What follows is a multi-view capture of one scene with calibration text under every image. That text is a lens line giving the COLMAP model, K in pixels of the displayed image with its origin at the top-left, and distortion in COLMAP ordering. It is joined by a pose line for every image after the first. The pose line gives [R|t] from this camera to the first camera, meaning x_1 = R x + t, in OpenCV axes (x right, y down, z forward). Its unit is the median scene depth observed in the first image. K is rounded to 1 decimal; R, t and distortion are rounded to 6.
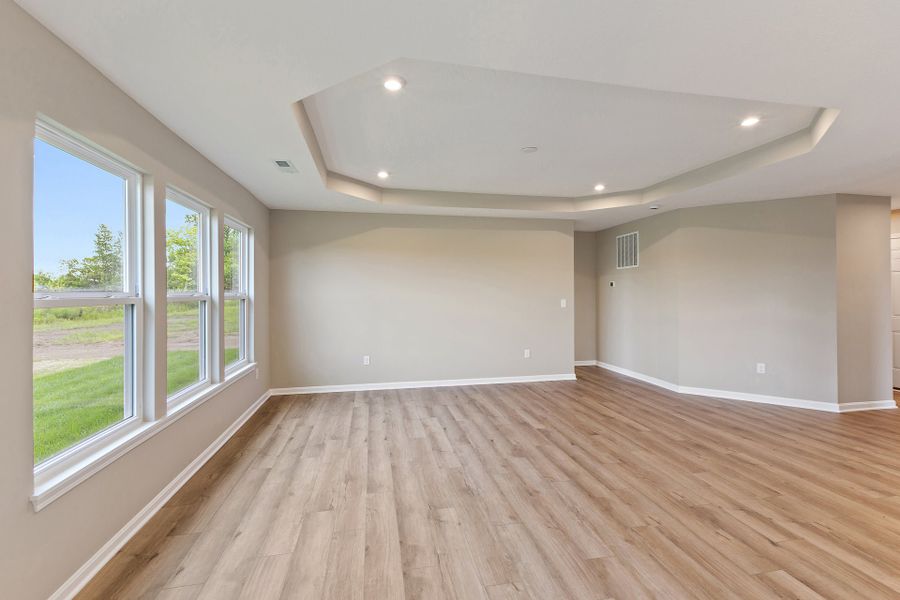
lens RADIAL K [[395.2, 0, 450.3], [0, 395.2, 293.8], [0, 0, 1]] dist [0.004127, 0.000755]
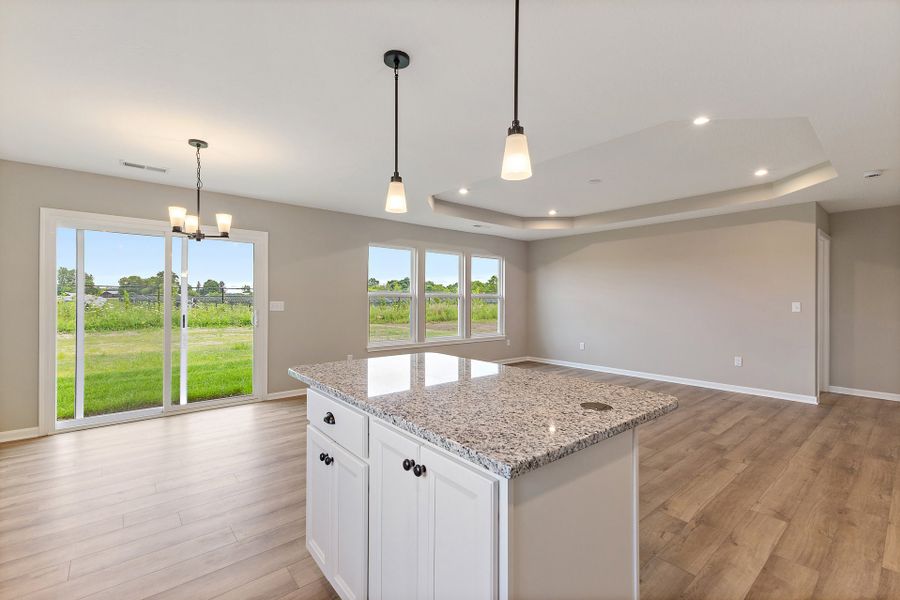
lens RADIAL K [[395.2, 0, 447.3], [0, 395.2, 299.2], [0, 0, 1]] dist [0.004127, 0.000755]
pose [[0.479852, 0.005125, -0.877334, 1.002139], [-0.012873, 0.999916, -0.001200, 0.027393], [0.877255, 0.011870, 0.479878, -0.034140]]
